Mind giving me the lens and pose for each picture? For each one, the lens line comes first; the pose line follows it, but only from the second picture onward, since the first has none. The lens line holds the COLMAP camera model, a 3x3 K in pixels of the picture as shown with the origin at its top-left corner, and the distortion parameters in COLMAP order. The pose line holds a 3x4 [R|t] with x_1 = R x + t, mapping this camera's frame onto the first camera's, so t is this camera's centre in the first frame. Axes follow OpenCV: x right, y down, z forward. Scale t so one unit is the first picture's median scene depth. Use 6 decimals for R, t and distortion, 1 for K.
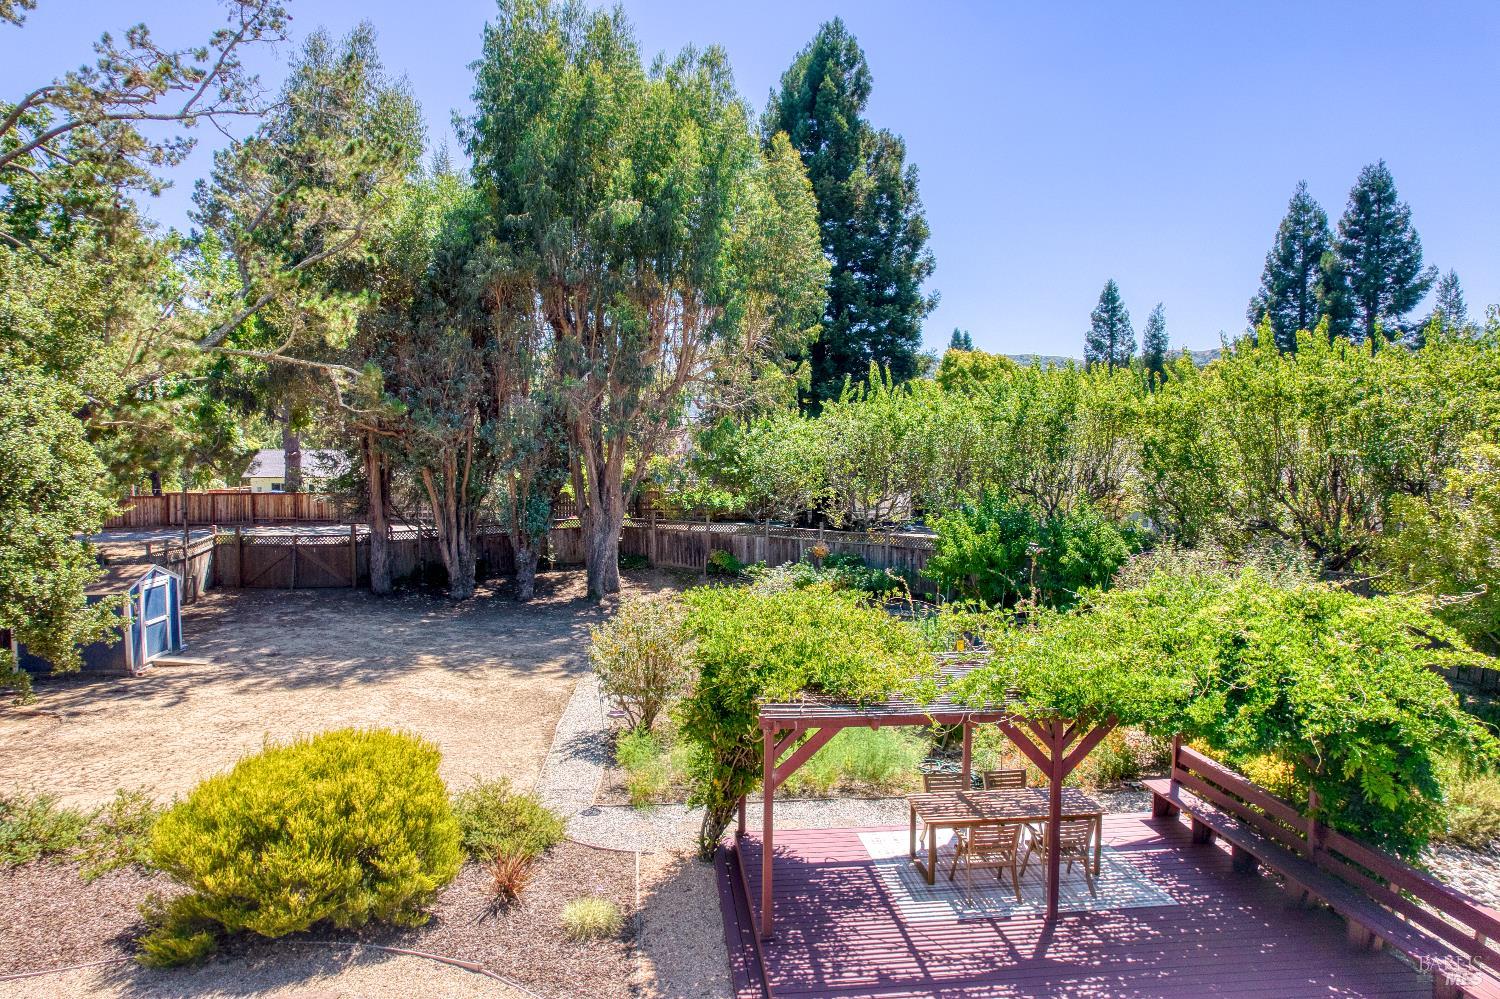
lens RADIAL K [[937.5, 0, 748.8], [0, 937.5, 541.1], [0, 0, 1]] dist [-0.002038, 0.000153]
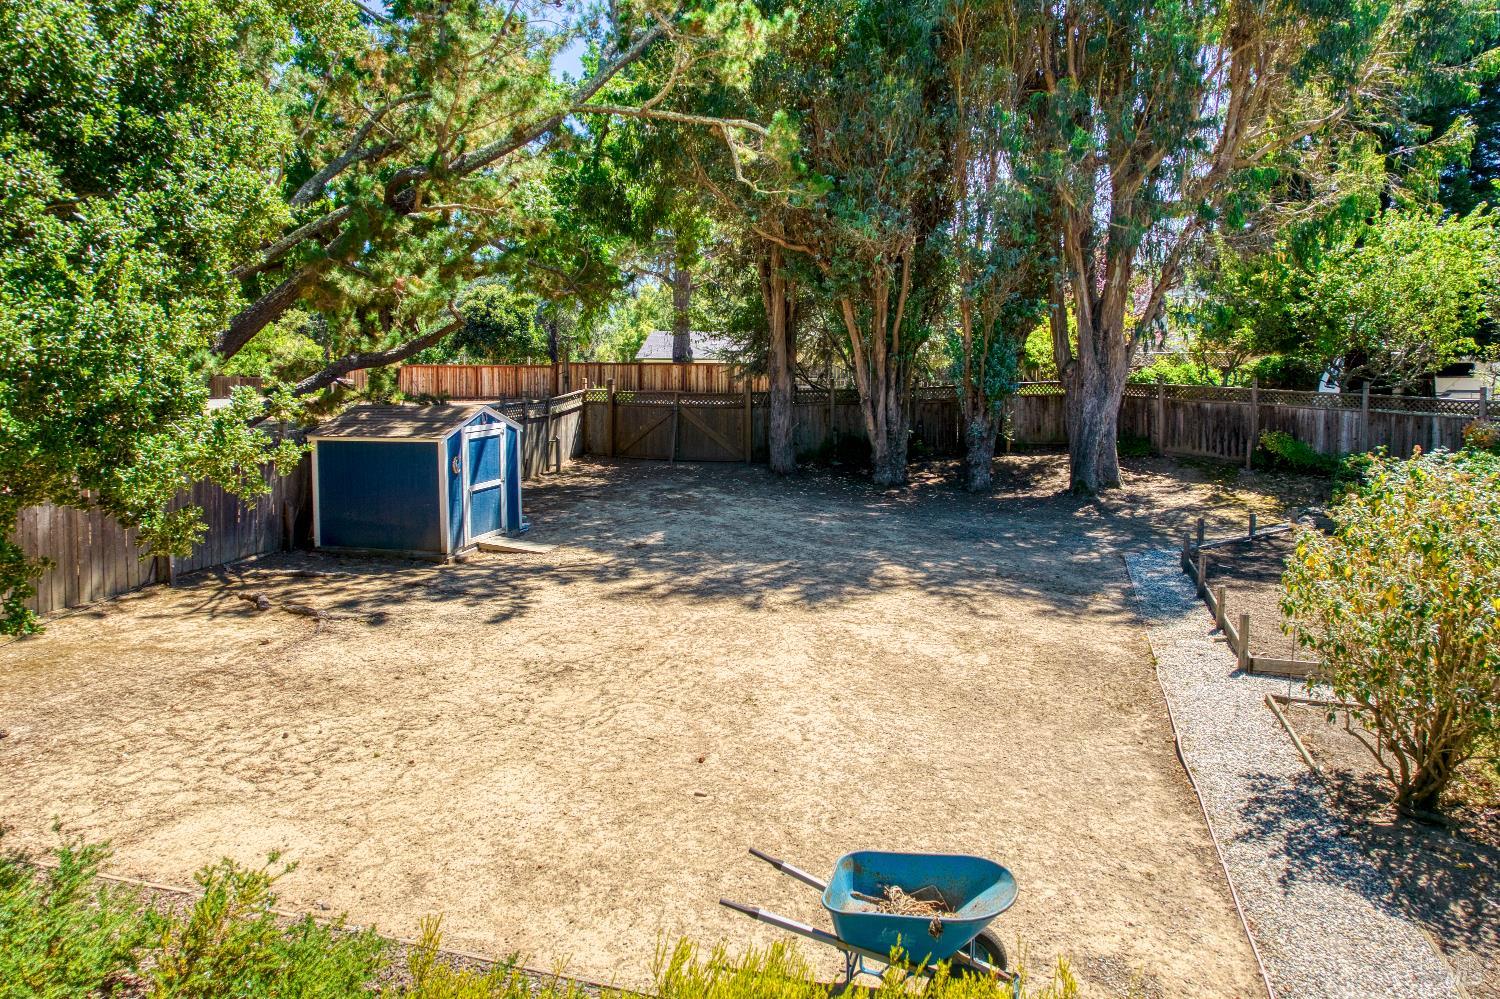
lens RADIAL K [[954.0, 0, 750.0], [0, 954.0, 499.5], [0, 0, 1]] dist [0.001531, 0.000253]
pose [[0.924583, 0.044771, -0.378341, -0.135466], [-0.028912, 0.998453, 0.047498, 0.041187], [0.379882, -0.032978, 0.924447, 0.309546]]
